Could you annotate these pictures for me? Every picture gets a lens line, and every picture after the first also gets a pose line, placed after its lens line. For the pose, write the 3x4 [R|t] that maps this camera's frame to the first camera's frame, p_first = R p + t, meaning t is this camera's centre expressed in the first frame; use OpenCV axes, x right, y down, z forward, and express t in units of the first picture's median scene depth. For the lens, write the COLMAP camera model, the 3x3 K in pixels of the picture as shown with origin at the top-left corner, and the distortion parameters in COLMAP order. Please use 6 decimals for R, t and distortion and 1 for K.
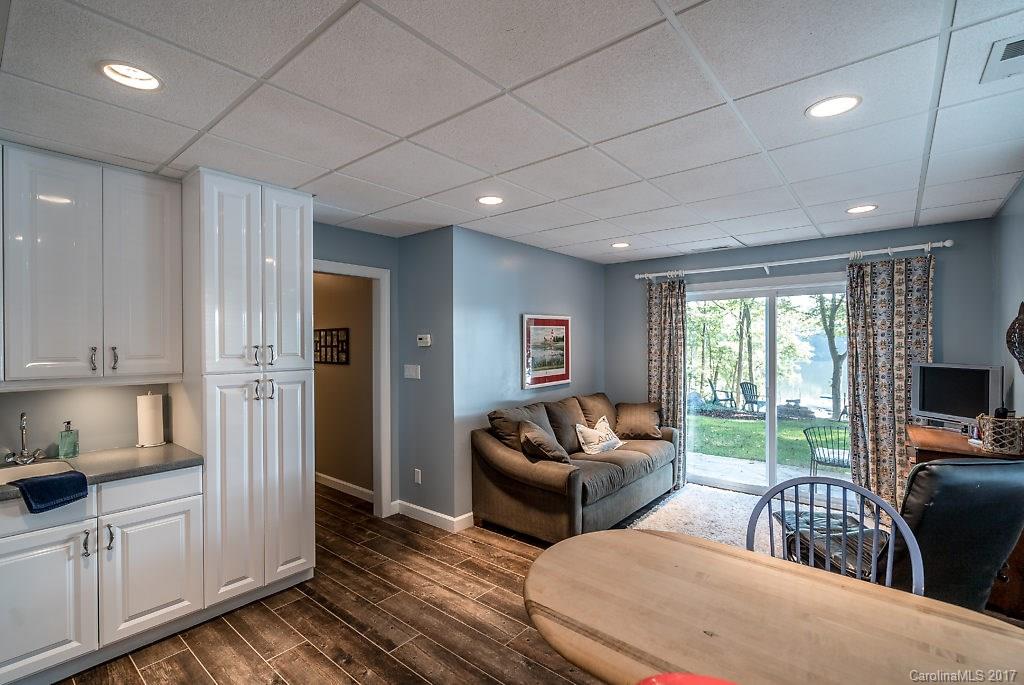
lens RADIAL K [[466.1, 0, 516.0], [0, 466.1, 345.6], [0, 0, 1]] dist [-0.000233, 0.000471]
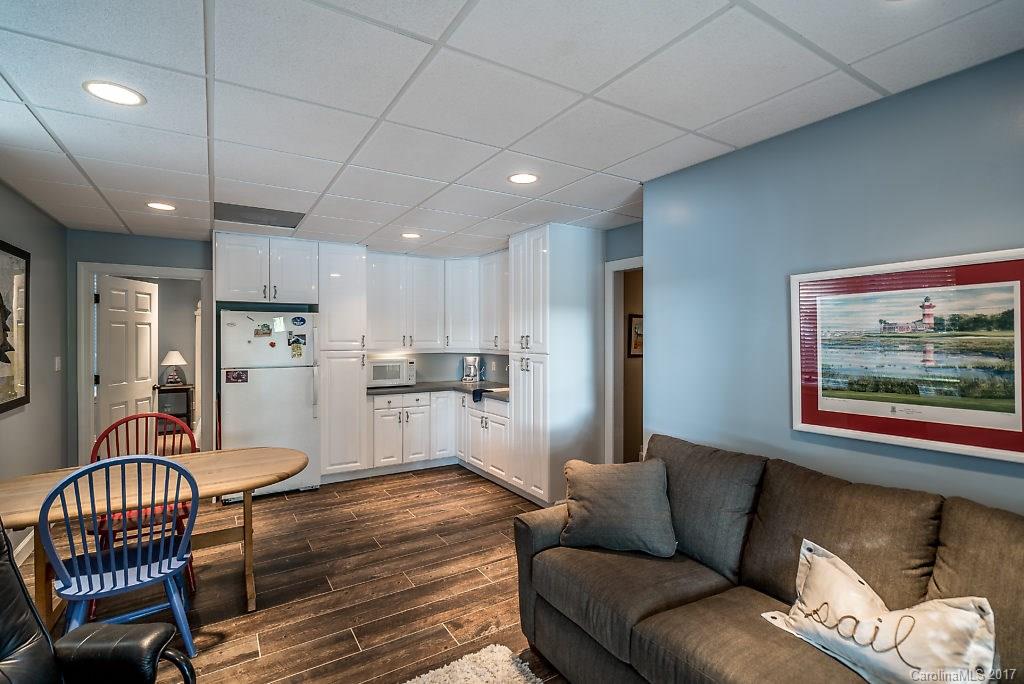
lens RADIAL K [[466.1, 0, 515.1], [0, 466.1, 335.5], [0, 0, 1]] dist [-0.000233, 0.000471]
pose [[-0.300960, 0.006884, -0.953612, 0.555970], [-0.001337, 0.999970, 0.007641, -0.007033], [0.953636, 0.003574, -0.300942, 0.849291]]
